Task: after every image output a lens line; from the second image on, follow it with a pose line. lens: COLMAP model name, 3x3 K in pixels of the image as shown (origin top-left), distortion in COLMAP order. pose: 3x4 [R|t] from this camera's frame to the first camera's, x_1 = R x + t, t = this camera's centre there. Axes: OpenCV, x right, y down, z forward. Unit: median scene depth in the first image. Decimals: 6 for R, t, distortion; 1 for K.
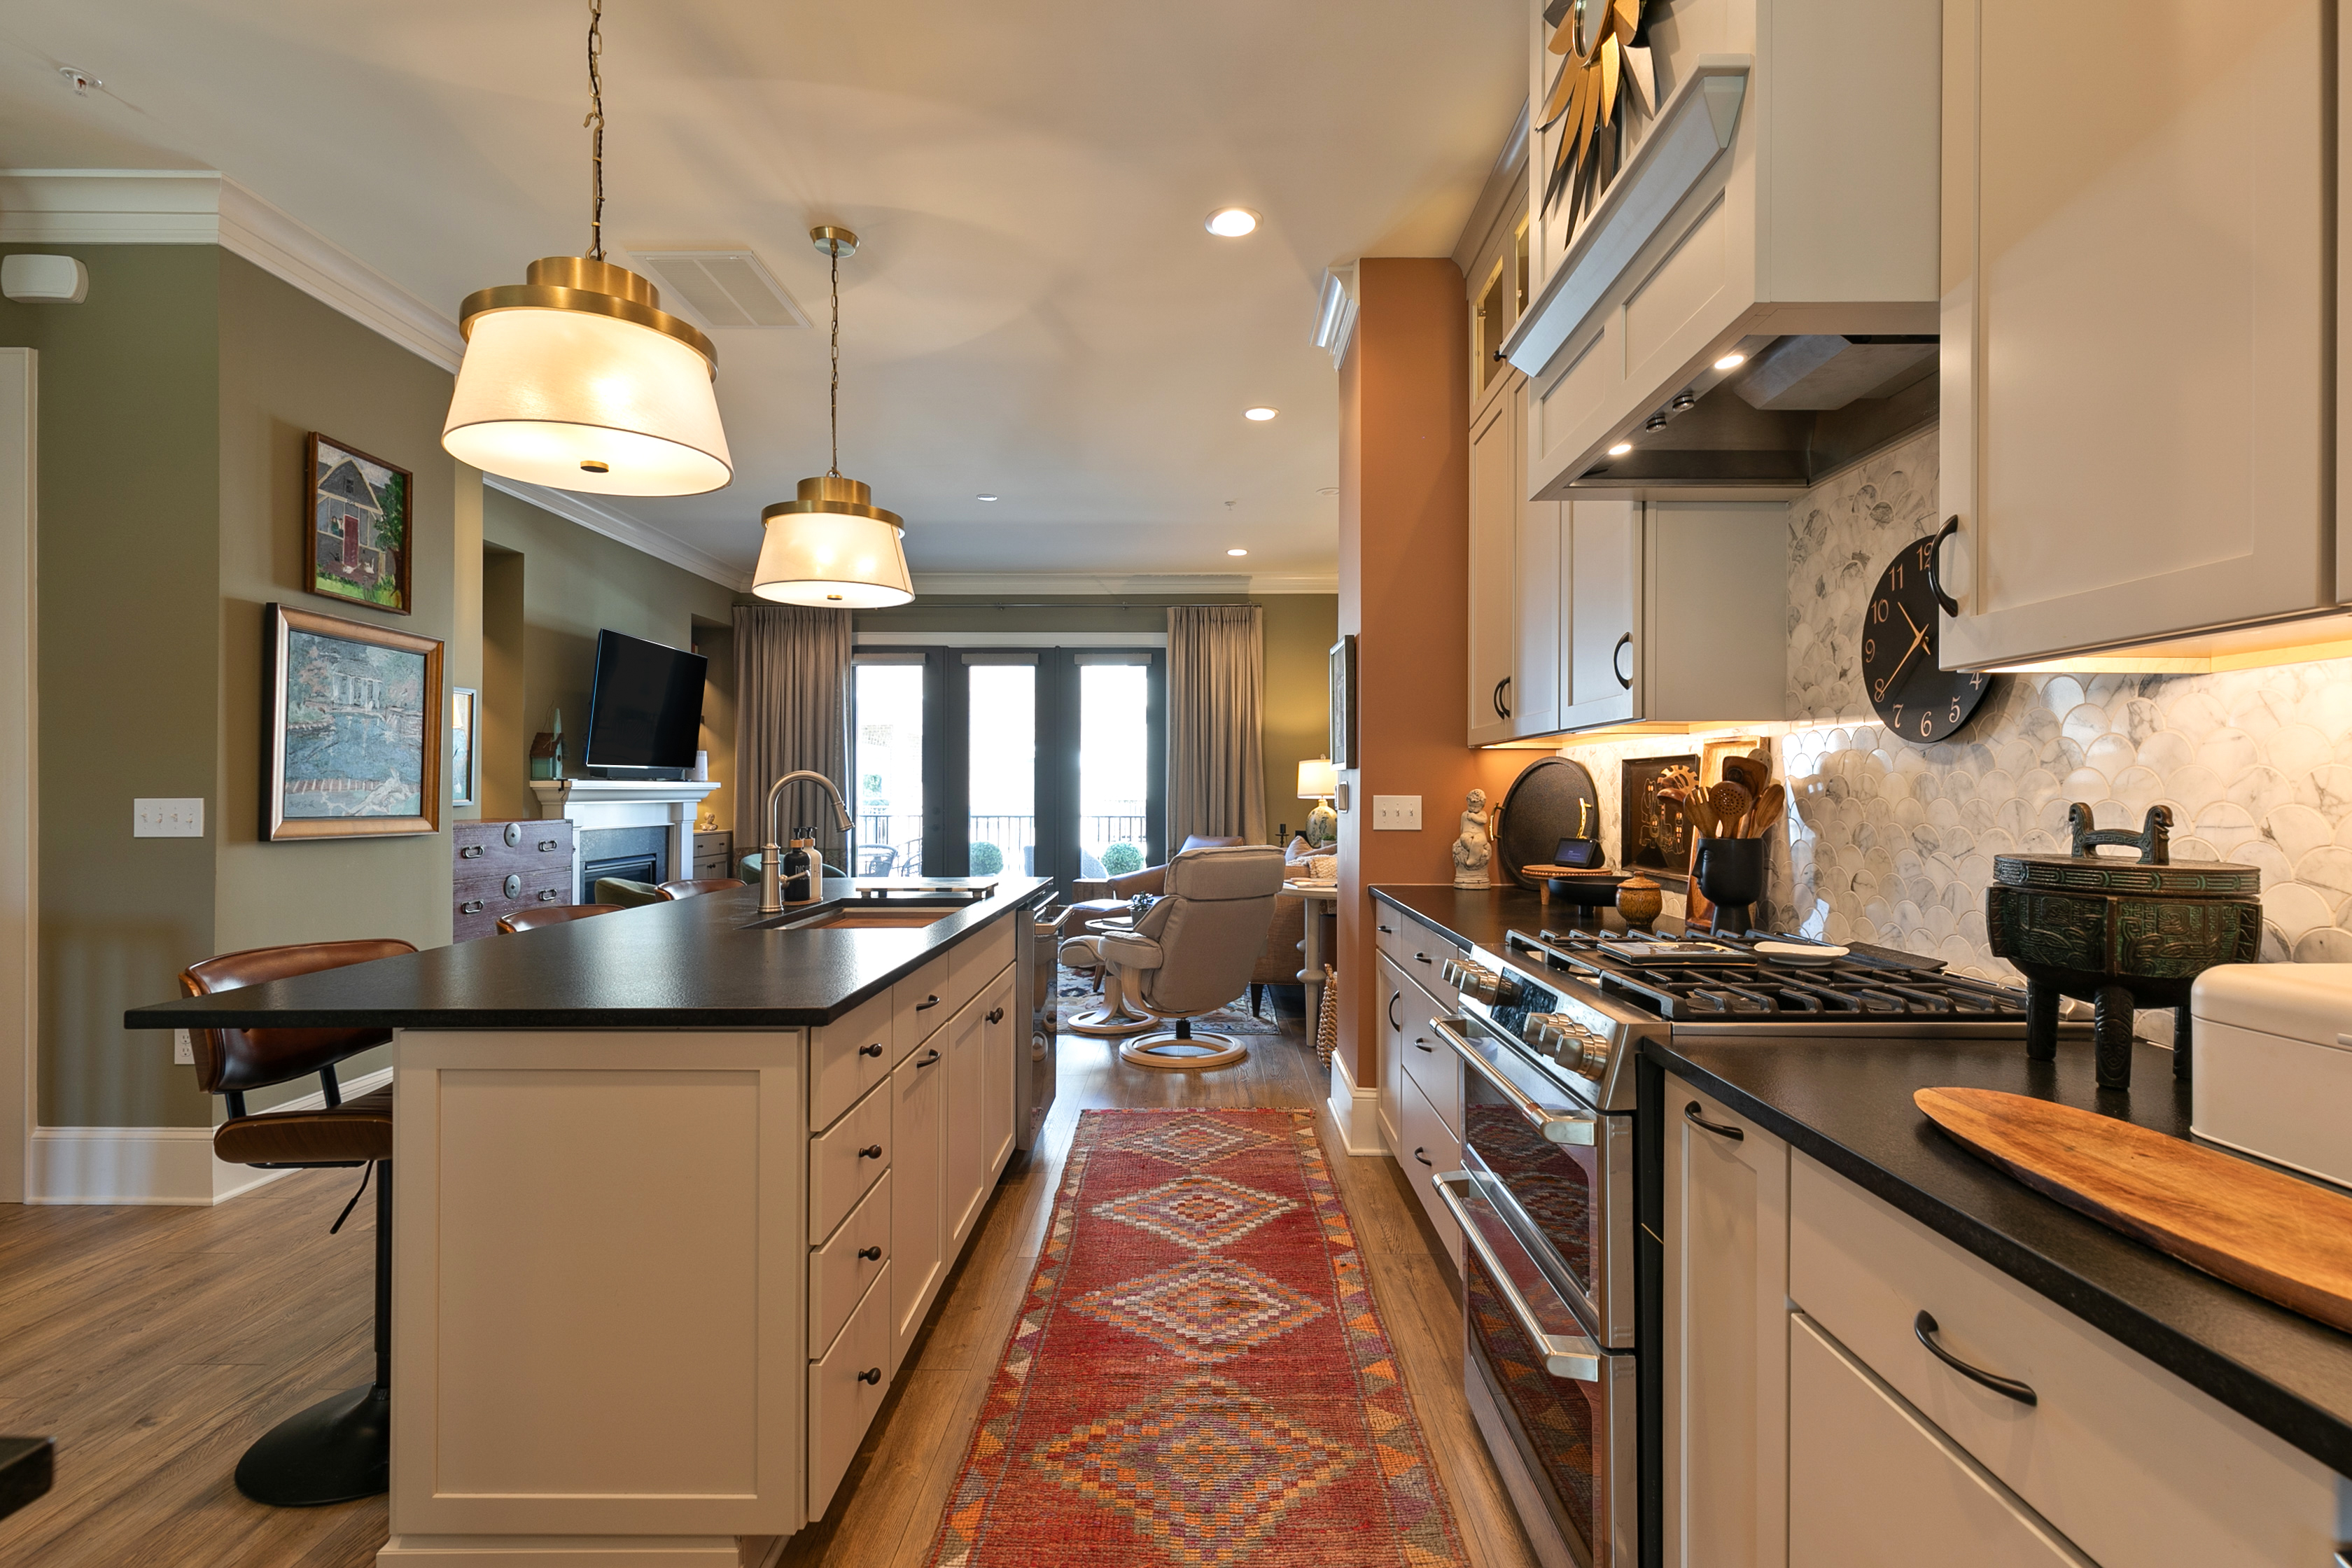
lens RADIAL K [[1069.9, 0, 1189.6], [0, 1069.9, 785.6], [0, 0, 1]] dist [0.000160, -0.000277]
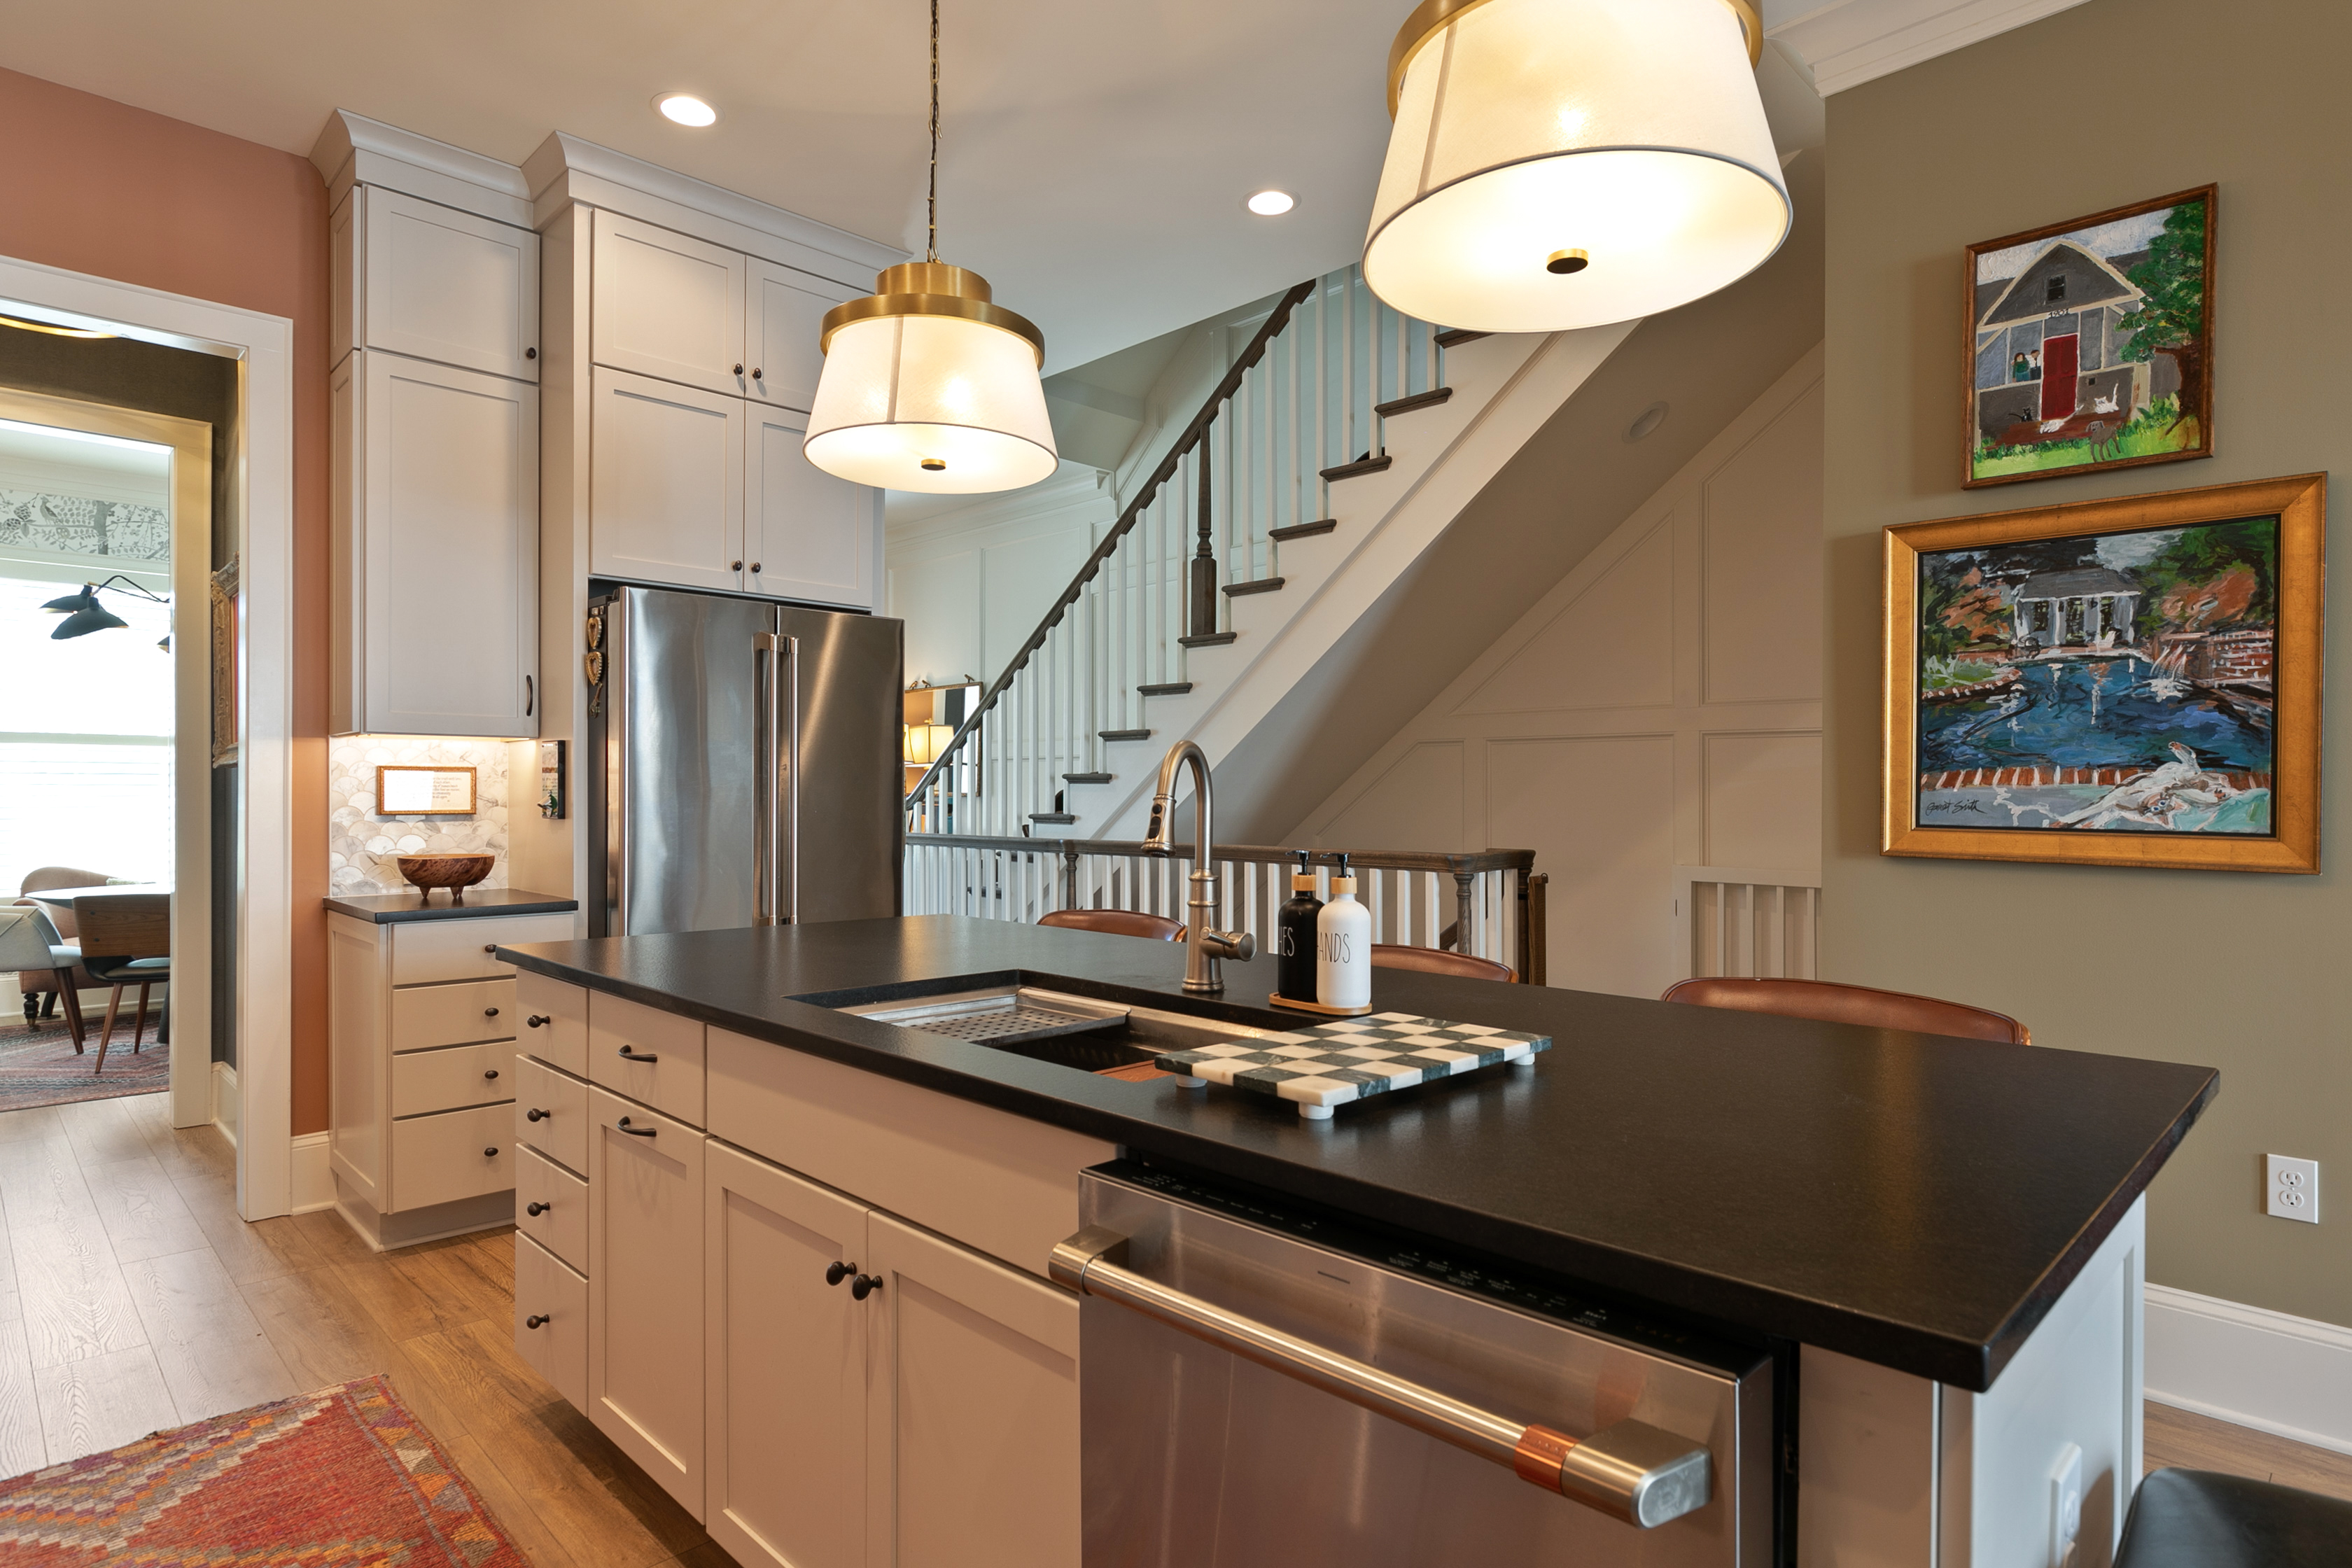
lens RADIAL K [[1262.0, 0, 1189.6], [0, 1262.0, 791.4], [0, 0, 1]] dist [-0.002677, 0.001456]
pose [[-0.698673, -0.004756, -0.715426, 0.129108], [0.001637, 0.999965, -0.008246, 0.022272], [0.715440, -0.006932, -0.698640, 1.958089]]
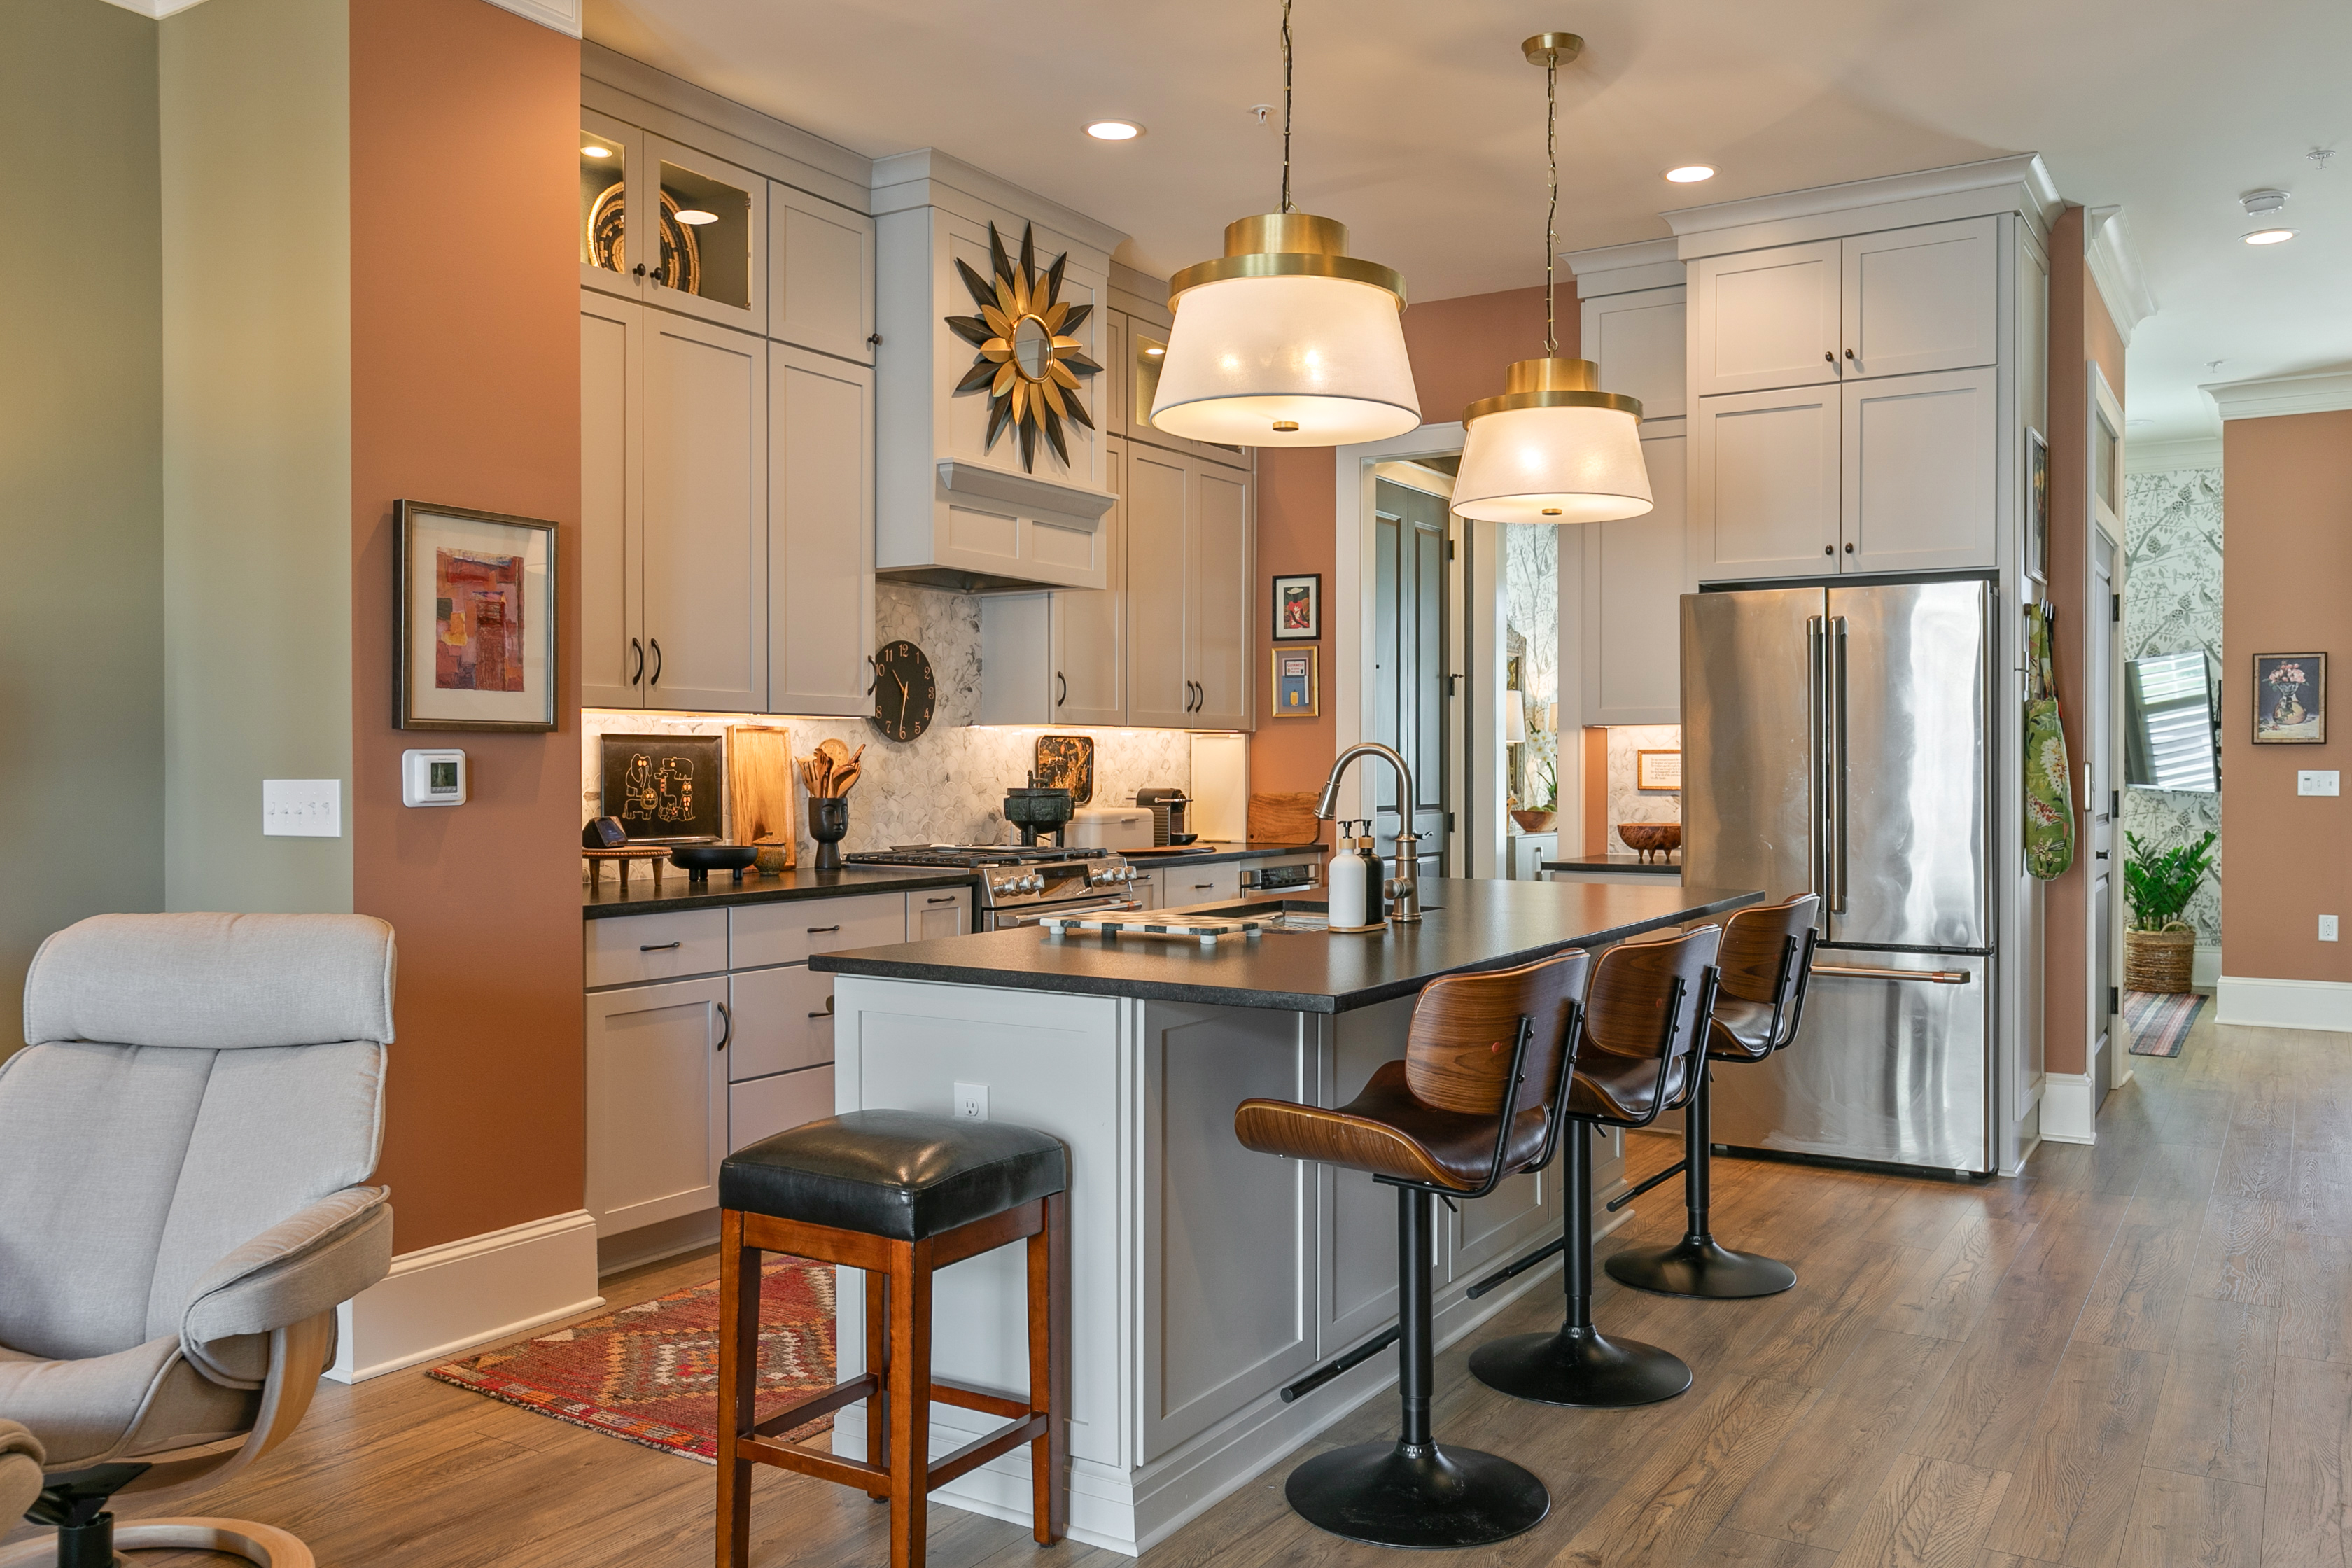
lens RADIAL K [[1830.1, 0, 1176.0], [0, 1830.1, 784.0], [0, 0, 1]] dist [-0.005047, -0.003895]
pose [[-0.852948, -0.008163, 0.521933, -1.268273], [-0.004616, 0.999957, 0.008094, 0.007386], [-0.521976, 0.004495, -0.852948, 2.990018]]
